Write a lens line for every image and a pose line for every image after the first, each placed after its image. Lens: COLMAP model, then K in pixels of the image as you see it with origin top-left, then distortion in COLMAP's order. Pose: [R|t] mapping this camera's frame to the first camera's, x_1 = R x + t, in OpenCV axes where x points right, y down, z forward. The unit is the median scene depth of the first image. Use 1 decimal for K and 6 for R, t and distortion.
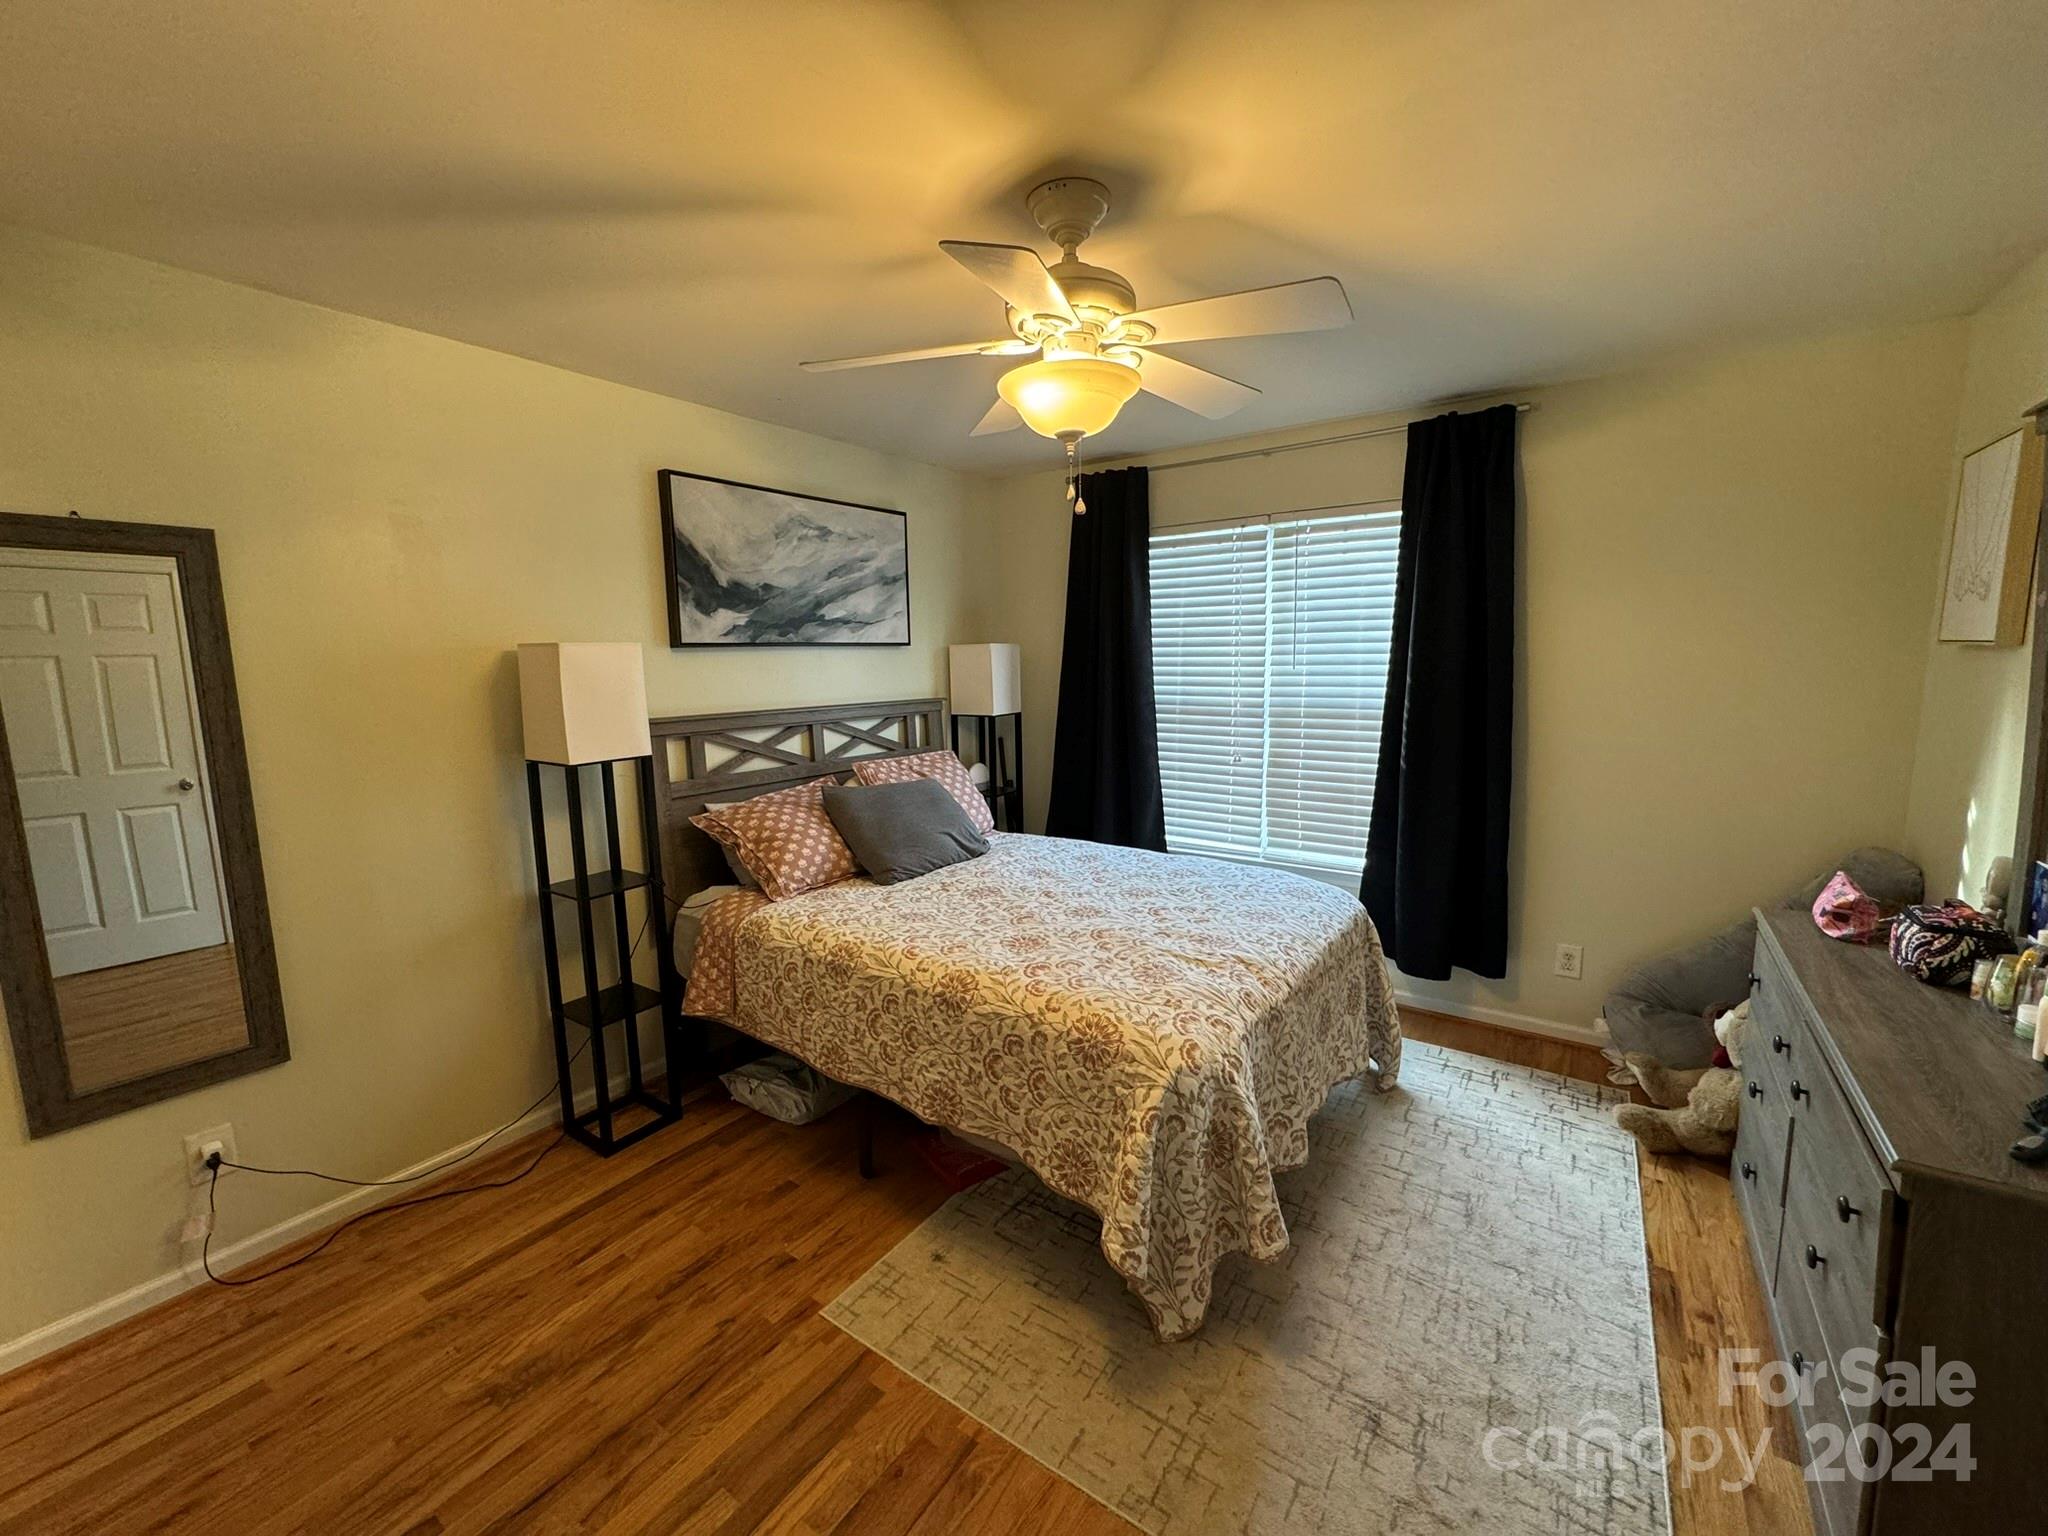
lens RADIAL K [[816.8, 0, 1015.0], [0, 816.8, 754.0], [0, 0, 1]] dist [0.000296, 0.000106]
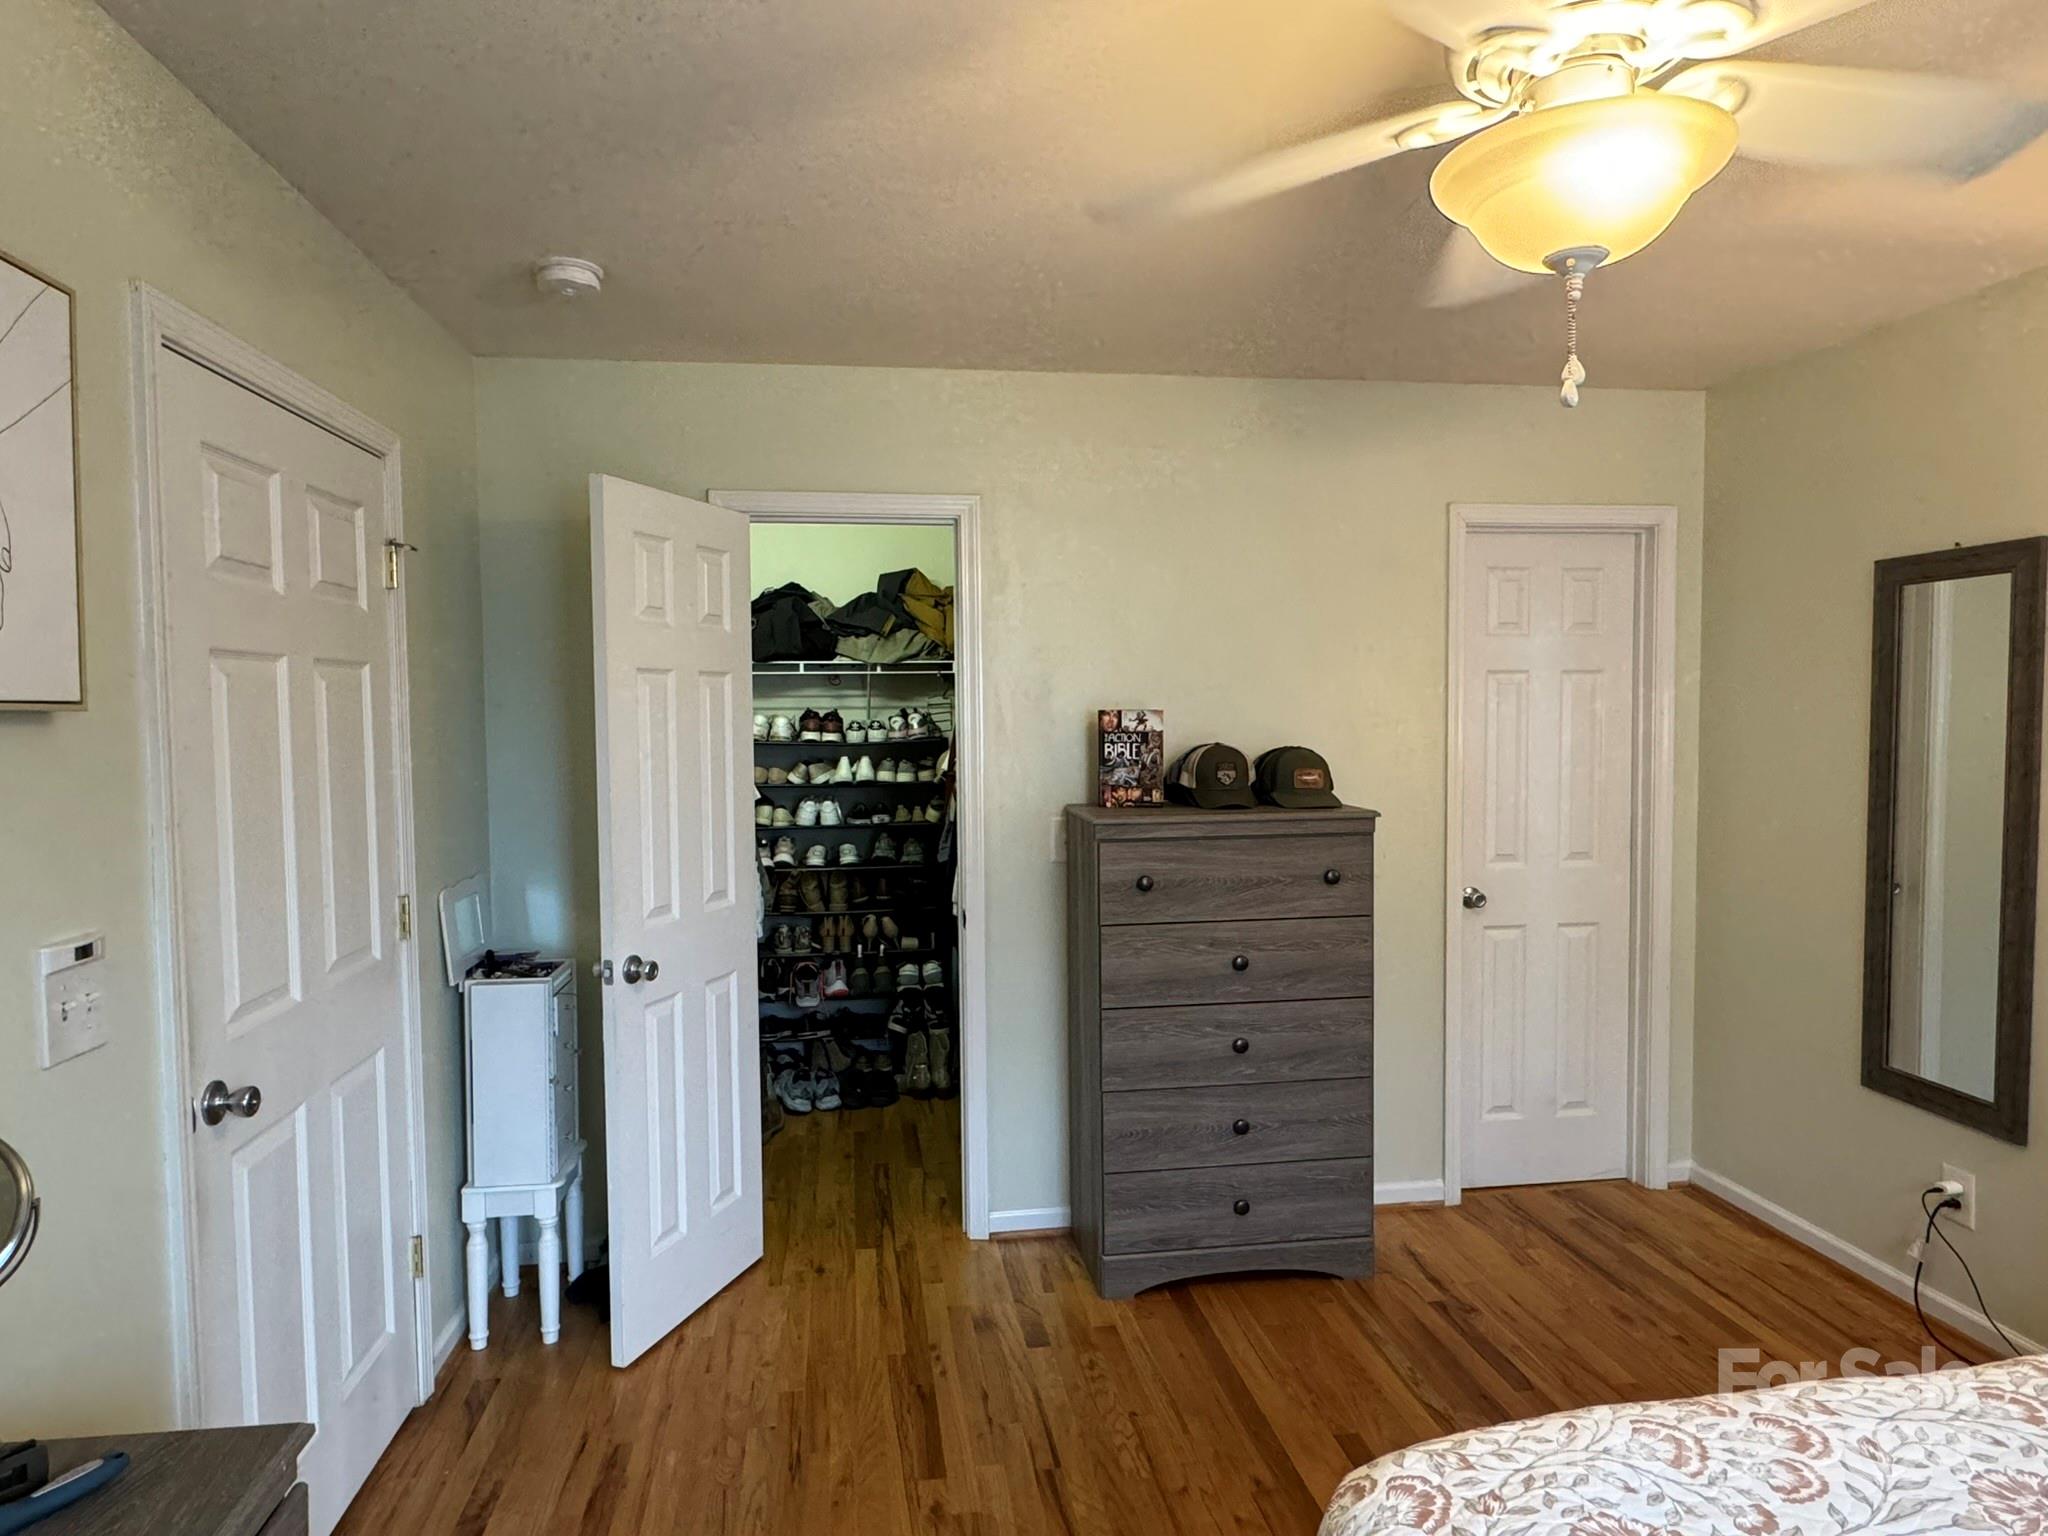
lens RADIAL K [[1181.2, 0, 1021.5], [0, 1181.2, 770.2], [0, 0, 1]] dist [-0.005516, -0.000345]
pose [[-0.728184, 0.053178, -0.683315, 0.762192], [-0.070768, 0.985823, 0.152135, -0.139129], [0.681718, 0.159139, -0.714098, 1.214381]]
